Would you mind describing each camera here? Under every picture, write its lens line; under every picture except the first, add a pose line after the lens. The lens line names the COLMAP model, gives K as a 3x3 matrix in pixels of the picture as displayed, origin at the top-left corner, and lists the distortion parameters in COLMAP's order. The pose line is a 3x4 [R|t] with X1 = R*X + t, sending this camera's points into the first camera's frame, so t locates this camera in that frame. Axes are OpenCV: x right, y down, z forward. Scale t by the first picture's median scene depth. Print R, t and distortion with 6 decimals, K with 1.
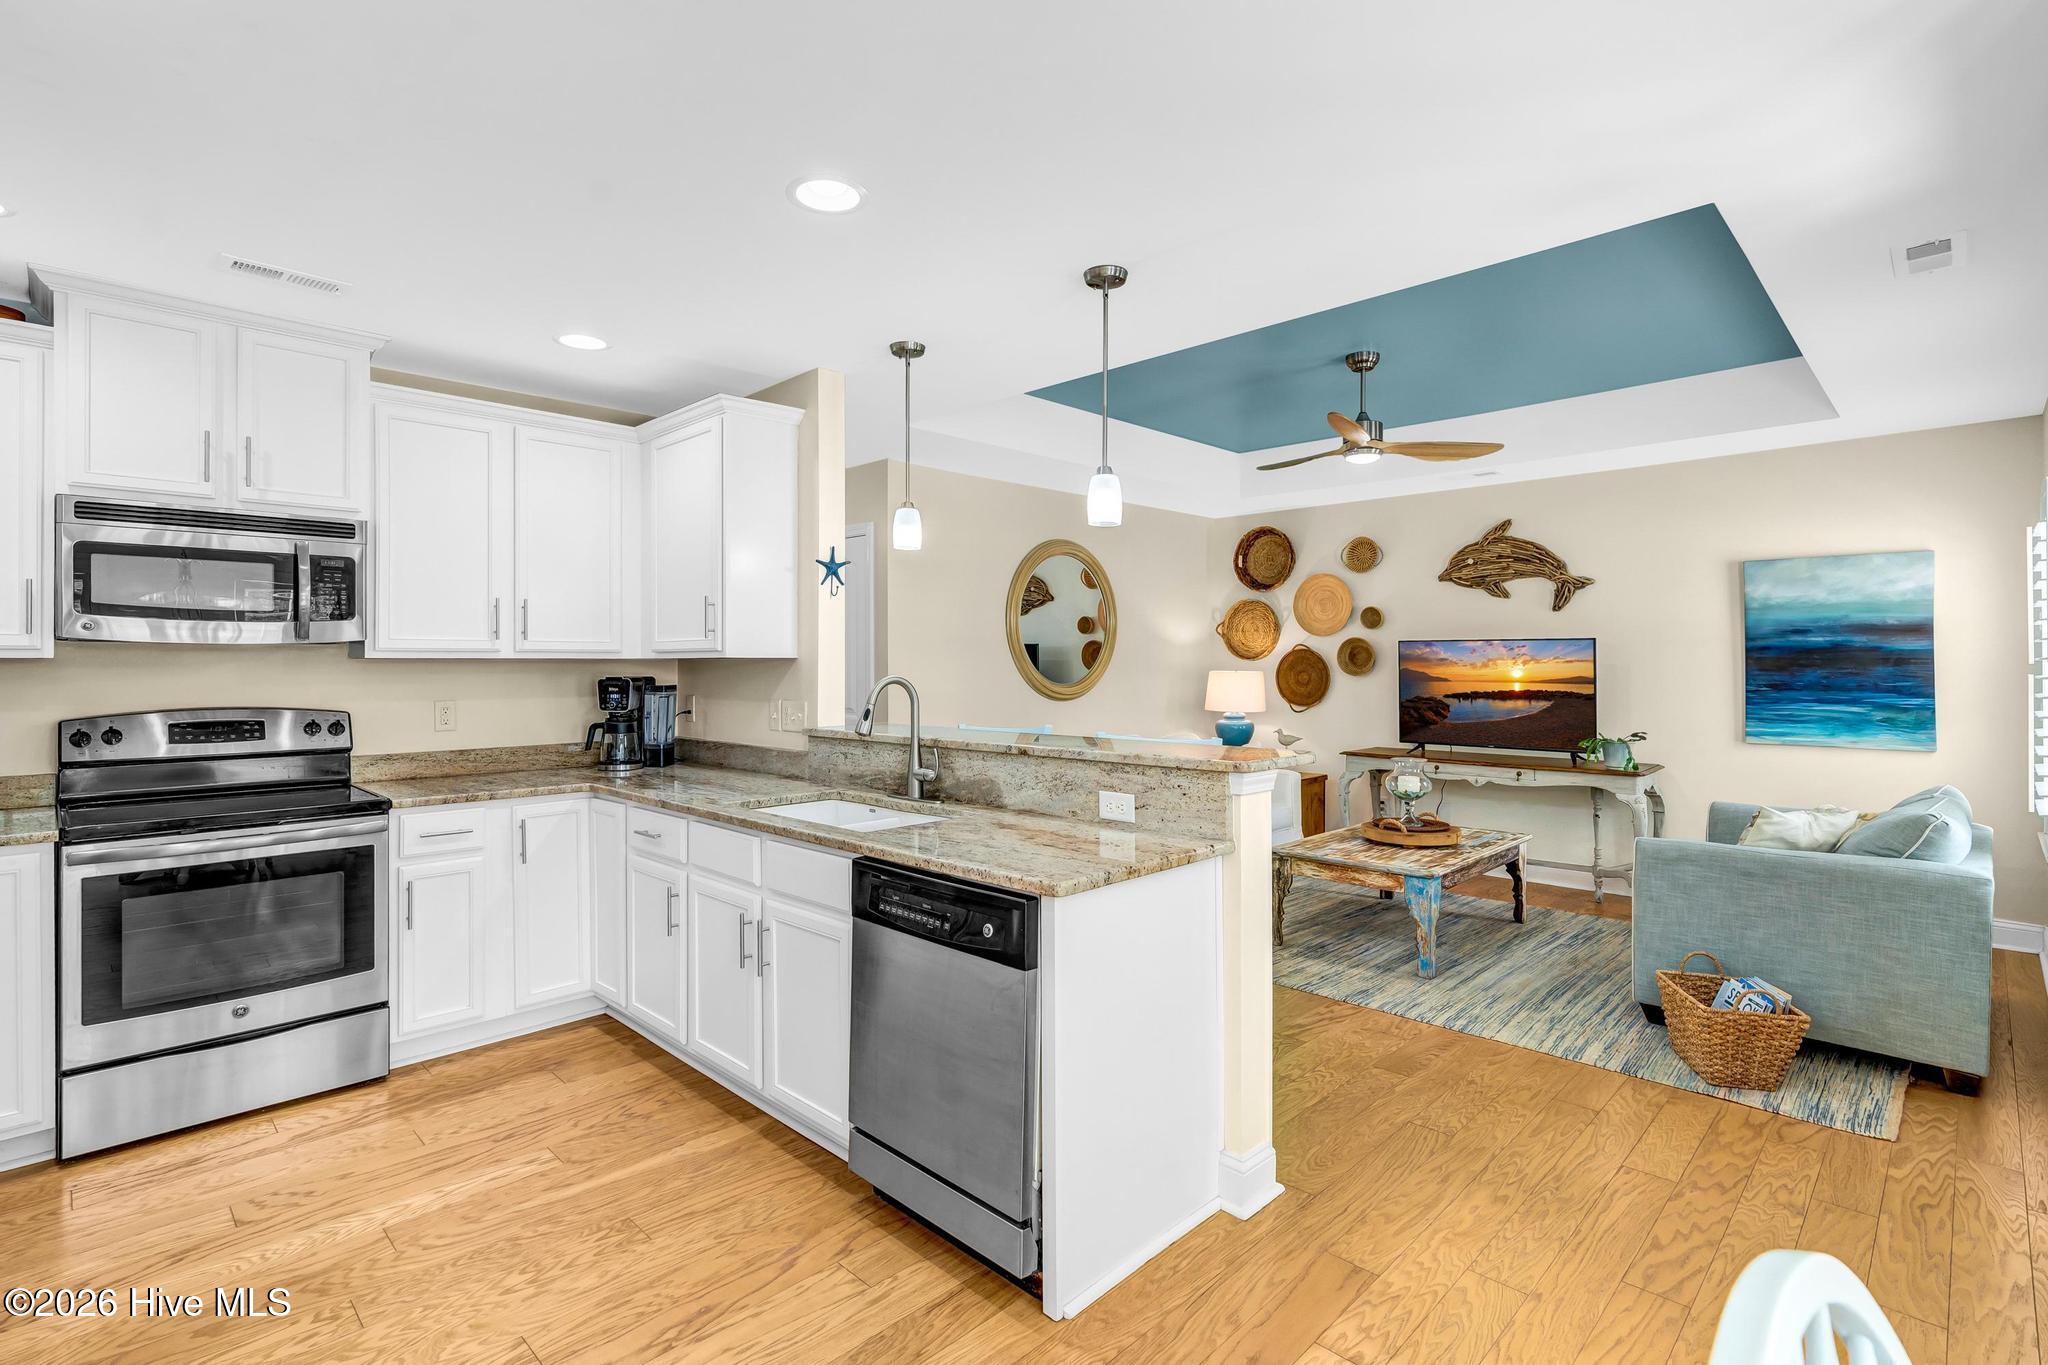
lens RADIAL K [[960.4, 0, 1035.4], [0, 960.4, 640.4], [0, 0, 1]] dist [-0.001314, 0.000834]
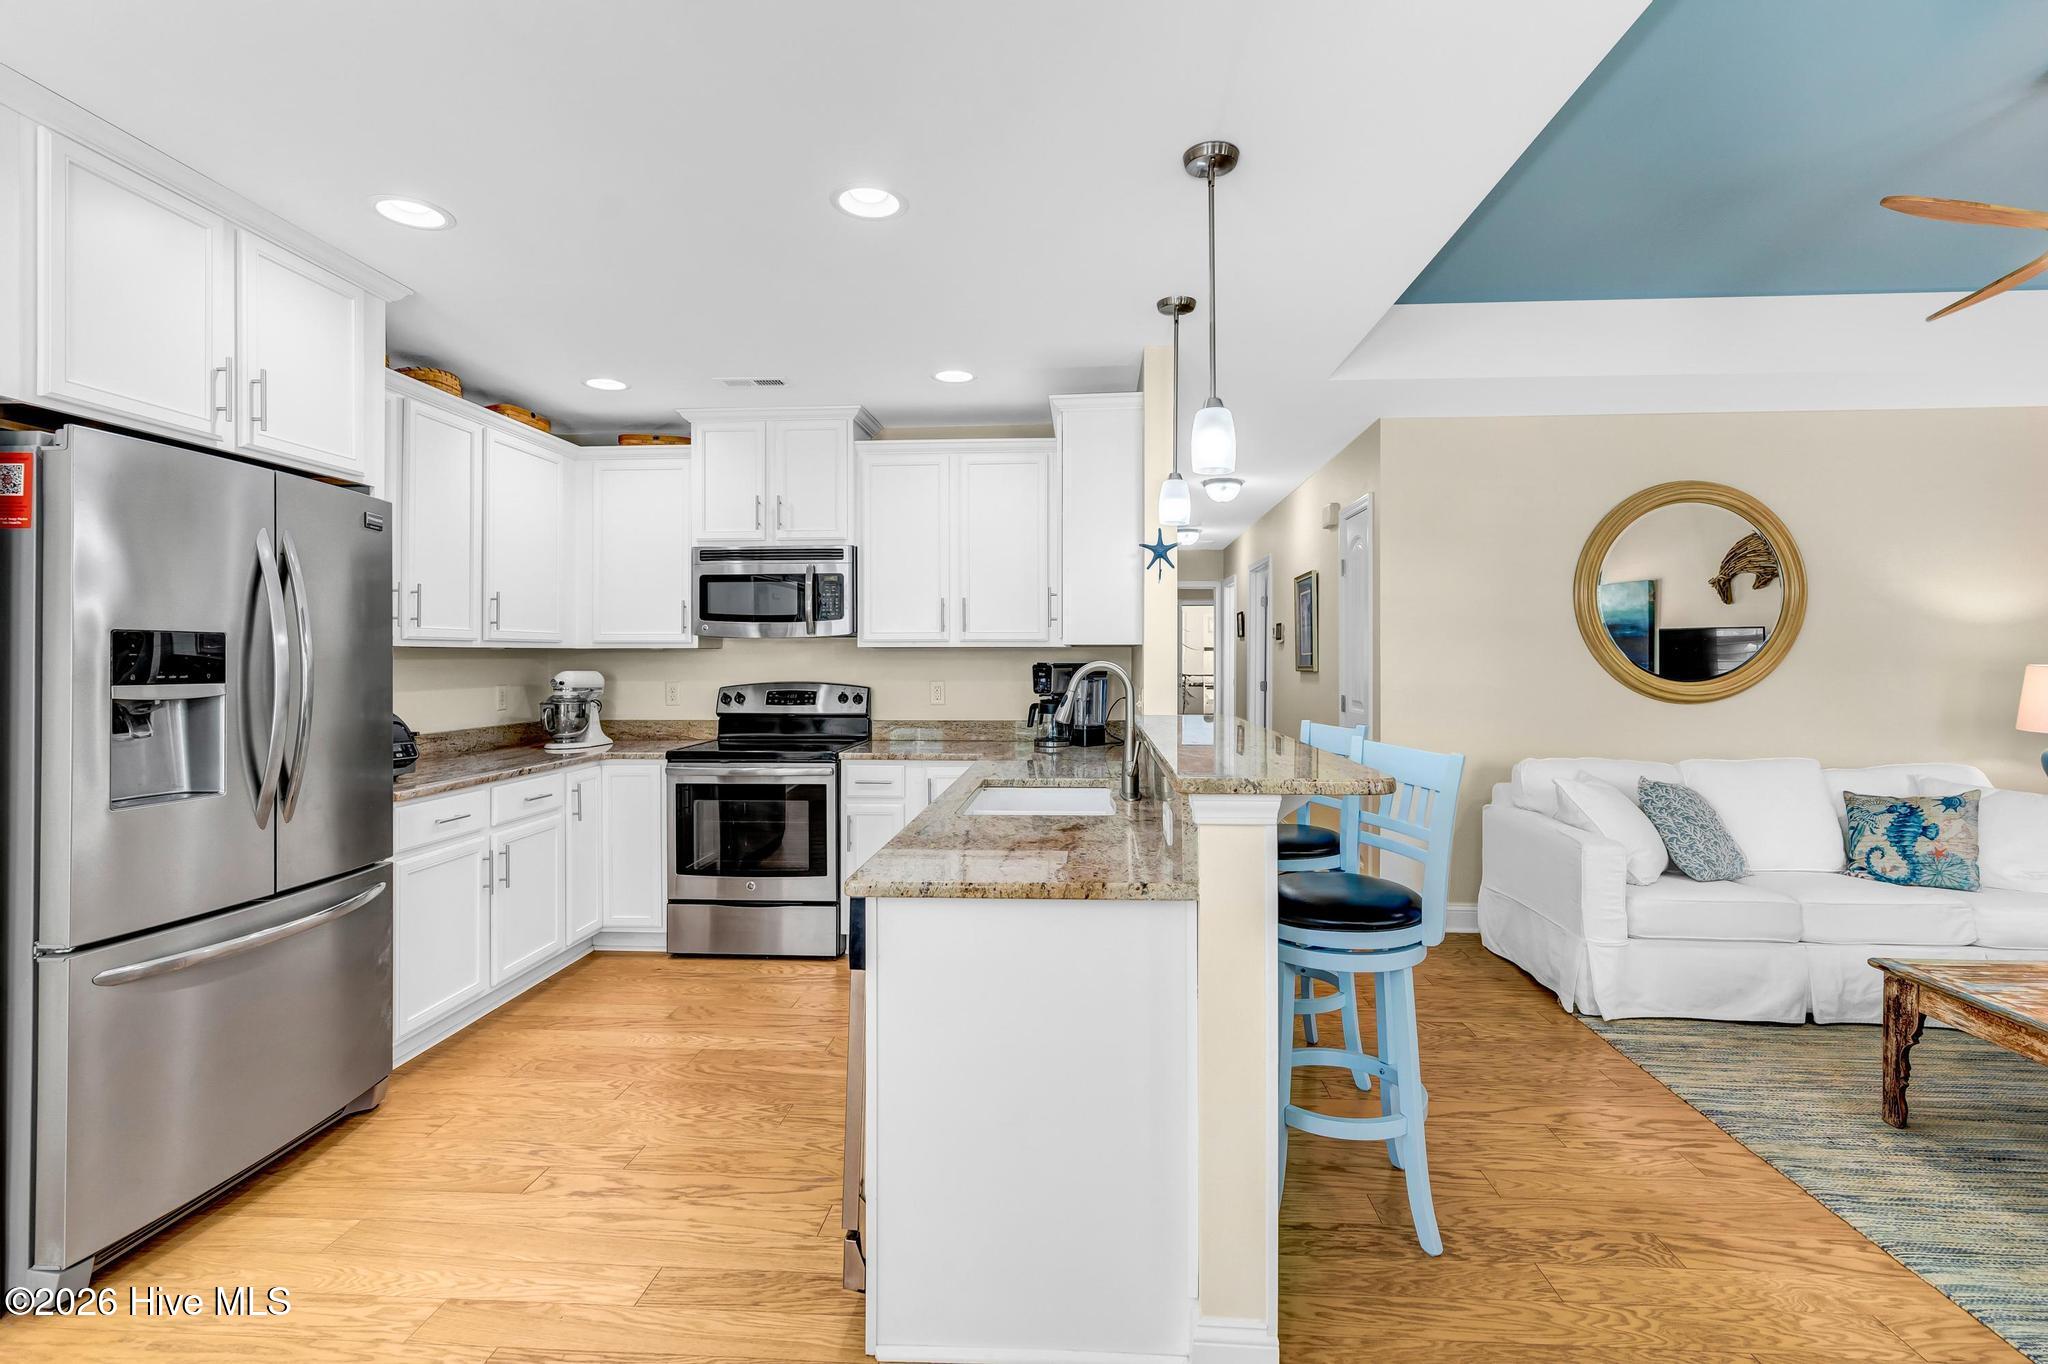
lens RADIAL K [[960.4, 0, 1043.8], [0, 960.4, 651.1], [0, 0, 1]] dist [-0.001314, 0.000834]
pose [[0.658626, -0.003779, -0.752461, 0.479899], [0.018530, 0.999766, 0.011199, 0.013349], [0.752242, -0.021319, 0.658542, 0.306003]]
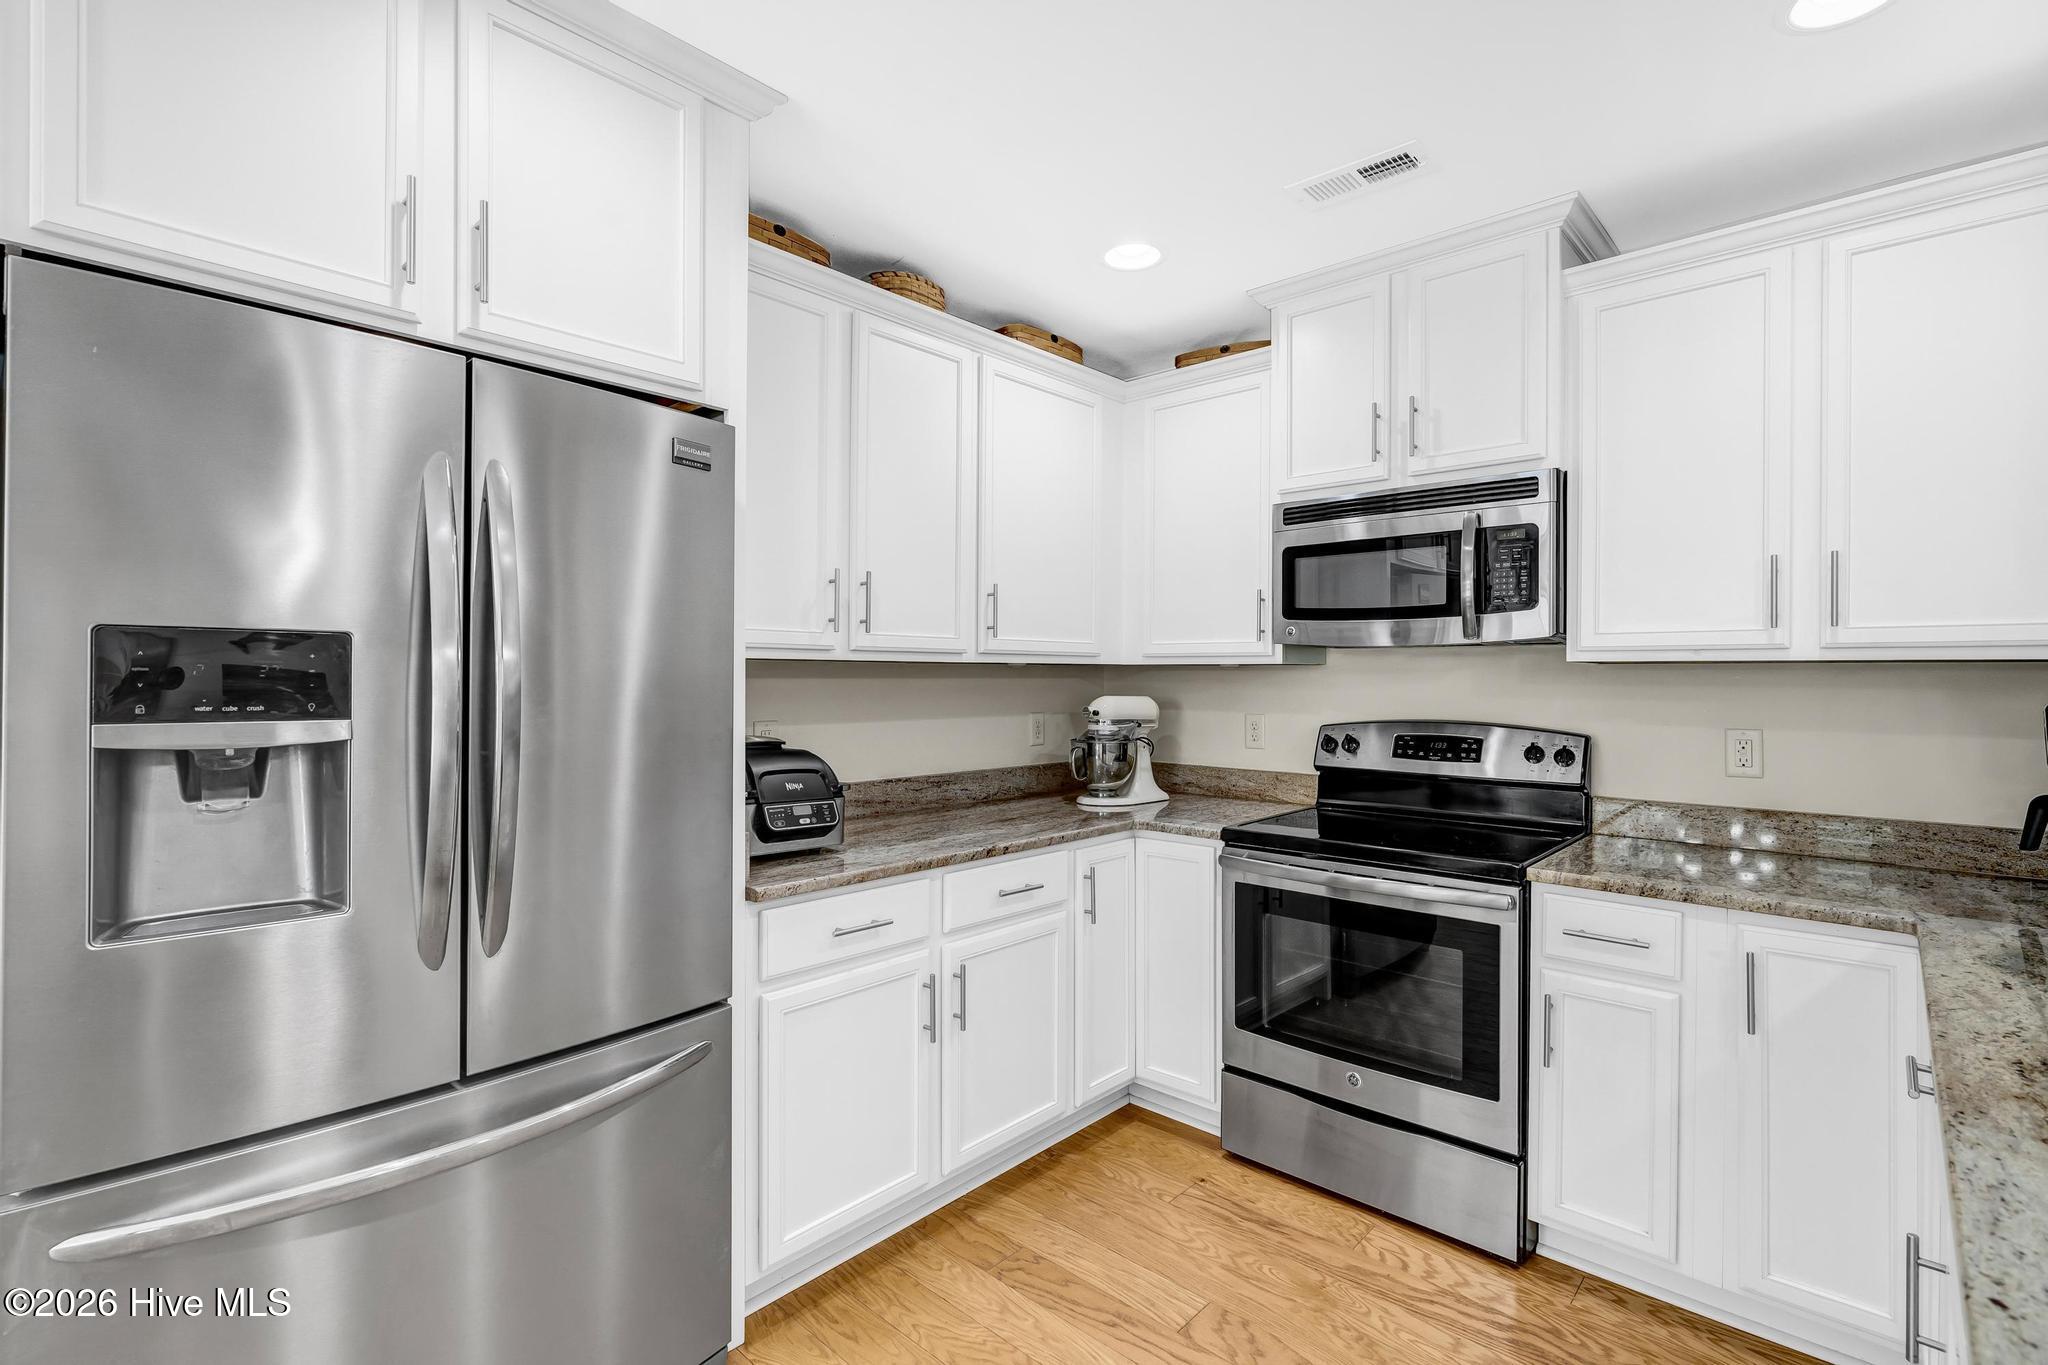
lens RADIAL K [[960.4, 0, 1013.0], [0, 960.4, 677.7], [0, 0, 1]] dist [-0.001314, 0.000834]
pose [[0.021520, 0.003653, -0.999762, 0.006168], [0.019362, 0.999804, 0.004070, 0.019385], [0.999581, -0.019445, 0.021445, 0.566072]]
